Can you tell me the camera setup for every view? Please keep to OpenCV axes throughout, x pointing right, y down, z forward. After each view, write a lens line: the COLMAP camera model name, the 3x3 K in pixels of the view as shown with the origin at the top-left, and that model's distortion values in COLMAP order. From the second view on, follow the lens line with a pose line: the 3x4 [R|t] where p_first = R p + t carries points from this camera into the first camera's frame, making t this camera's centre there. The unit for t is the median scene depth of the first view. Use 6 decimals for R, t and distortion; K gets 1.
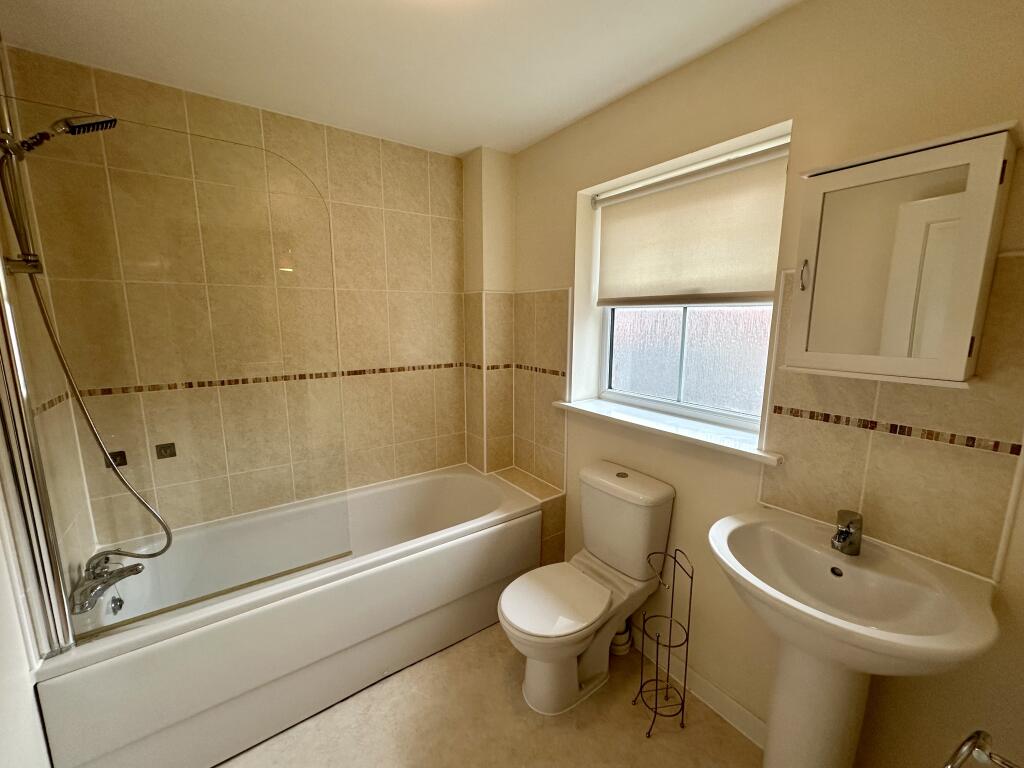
lens RADIAL K [[413.3, 0, 512.0], [0, 413.3, 384.0], [0, 0, 1]] dist [-0.000067, 0.000759]
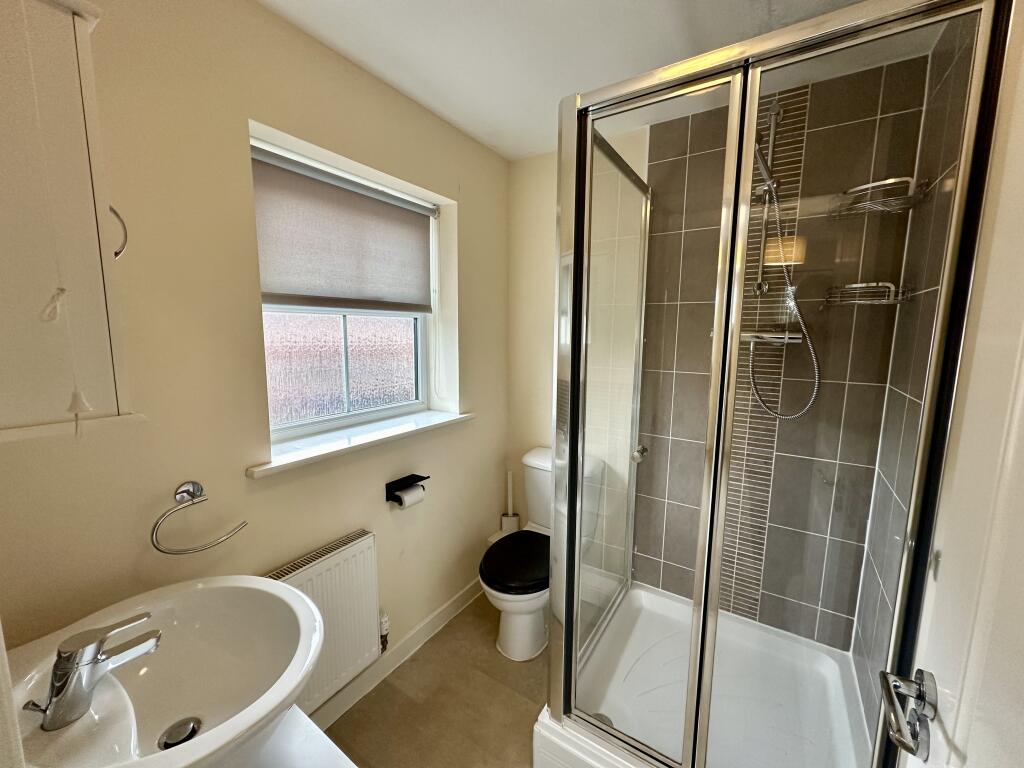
lens RADIAL K [[413.3, 0, 512.0], [0, 413.3, 384.0], [0, 0, 1]] dist [-0.000067, 0.000759]
pose [[-0.370085, -0.130155, 0.919835, -0.662262], [0.143973, 0.970139, 0.195199, -0.164105], [-0.917774, 0.204671, -0.340295, 1.017682]]
